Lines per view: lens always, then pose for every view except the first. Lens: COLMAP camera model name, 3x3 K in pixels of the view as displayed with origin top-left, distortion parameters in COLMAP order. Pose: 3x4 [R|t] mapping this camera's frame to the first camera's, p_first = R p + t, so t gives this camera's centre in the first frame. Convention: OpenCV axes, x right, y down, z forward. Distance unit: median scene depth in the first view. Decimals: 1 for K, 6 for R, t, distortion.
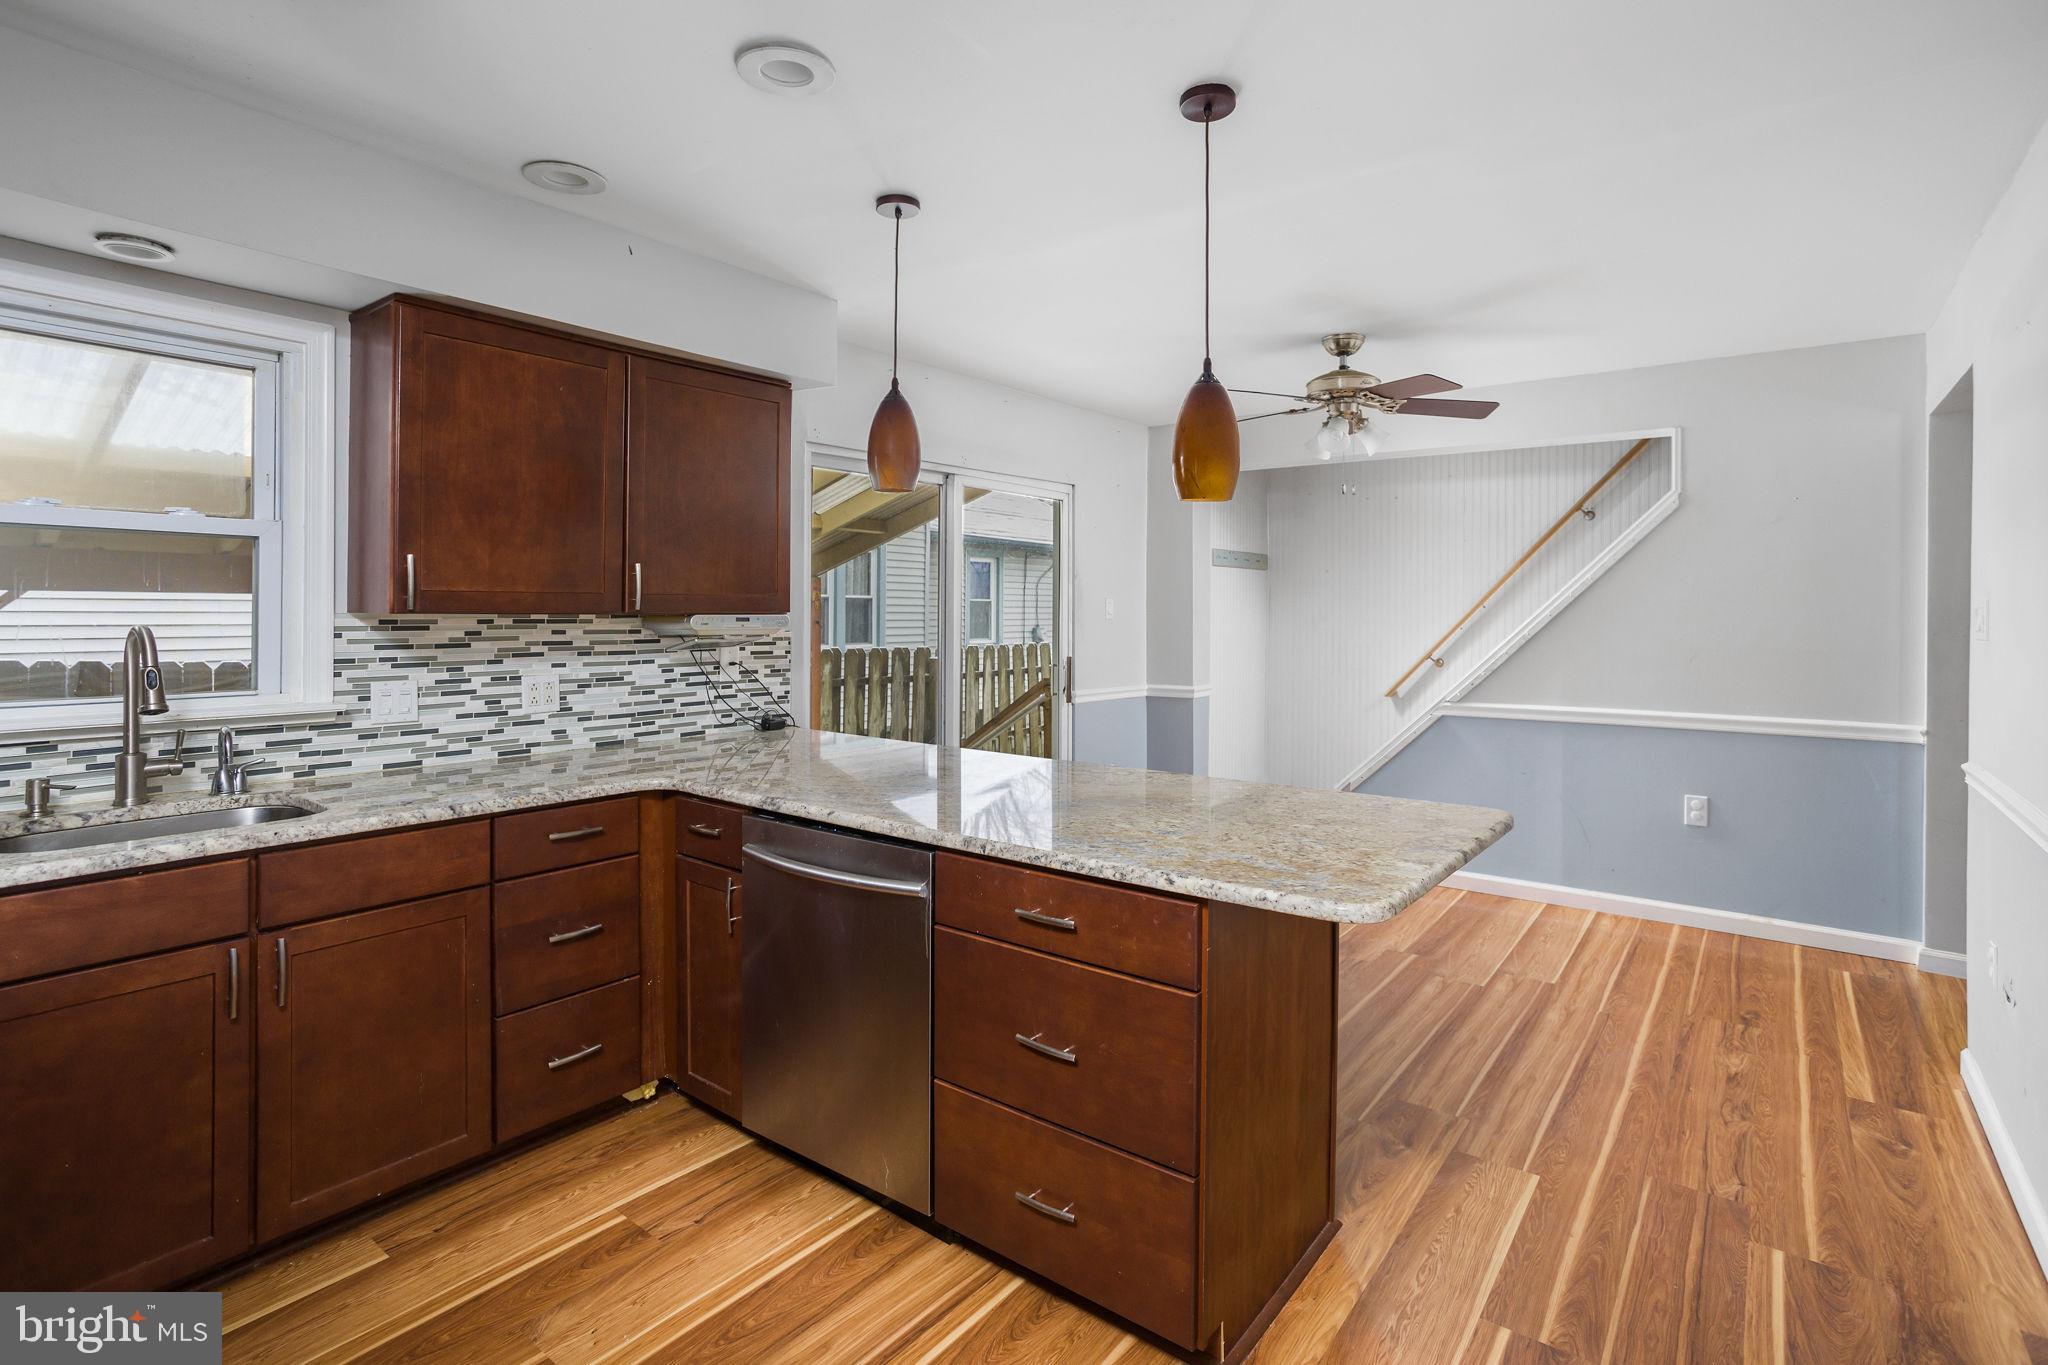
lens RADIAL K [[1005.6, 0, 1005.5], [0, 1005.6, 607.0], [0, 0, 1]] dist [-0.007315, 0.005239]
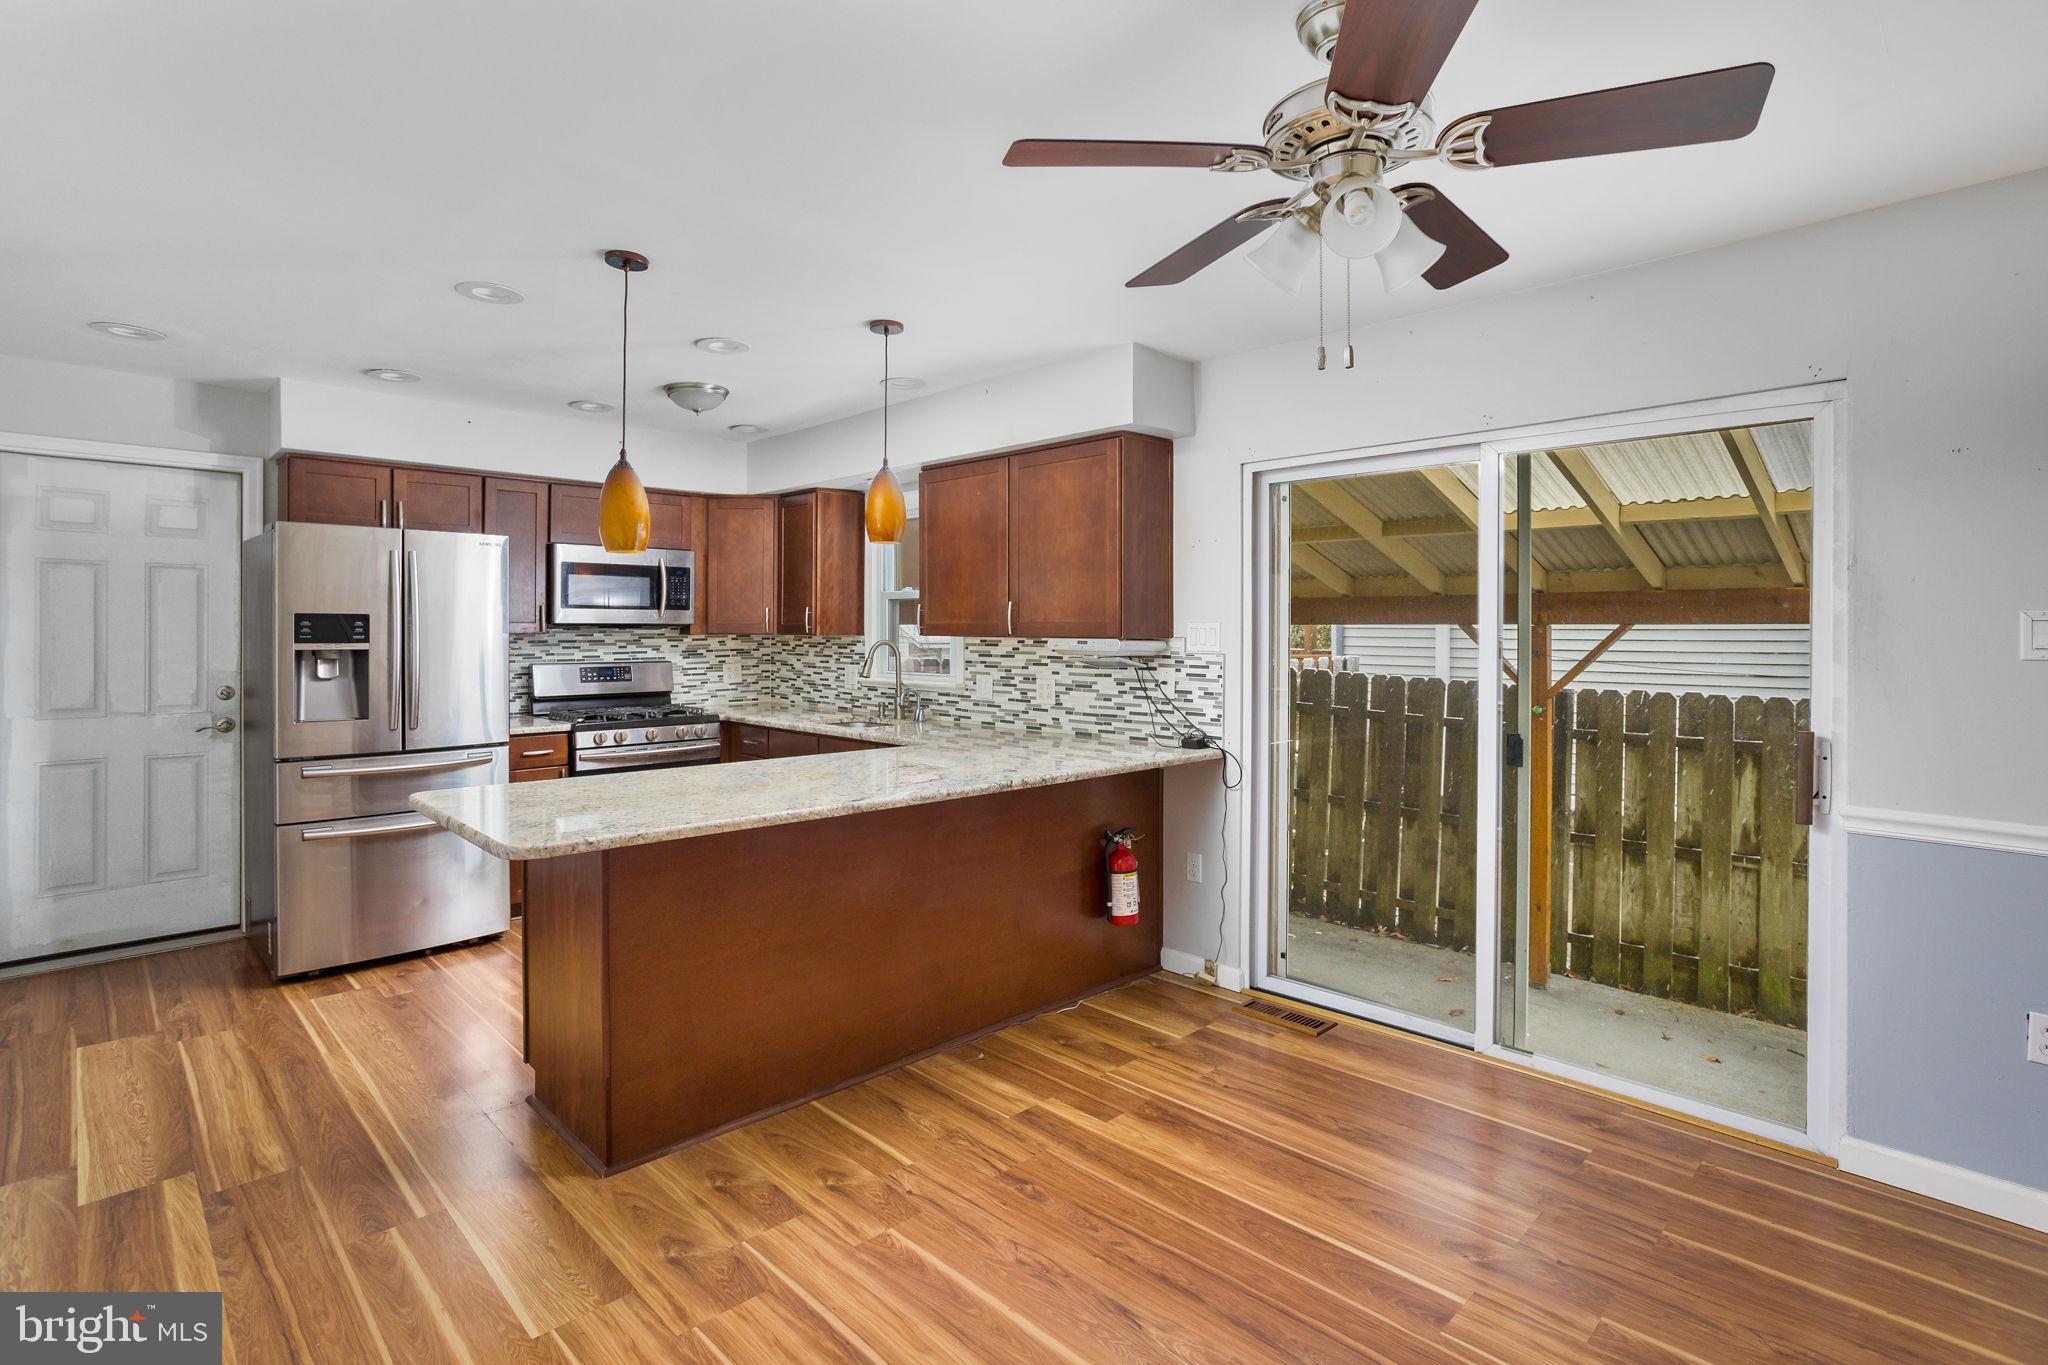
lens RADIAL K [[1005.6, 0, 1043.5], [0, 1005.6, 627.6], [0, 0, 1]] dist [-0.007315, 0.005239]
pose [[-0.125371, -0.010109, -0.992058, 1.099787], [-0.001571, 0.999949, -0.009991, 0.008157], [0.992109, 0.000306, -0.125381, 1.290669]]
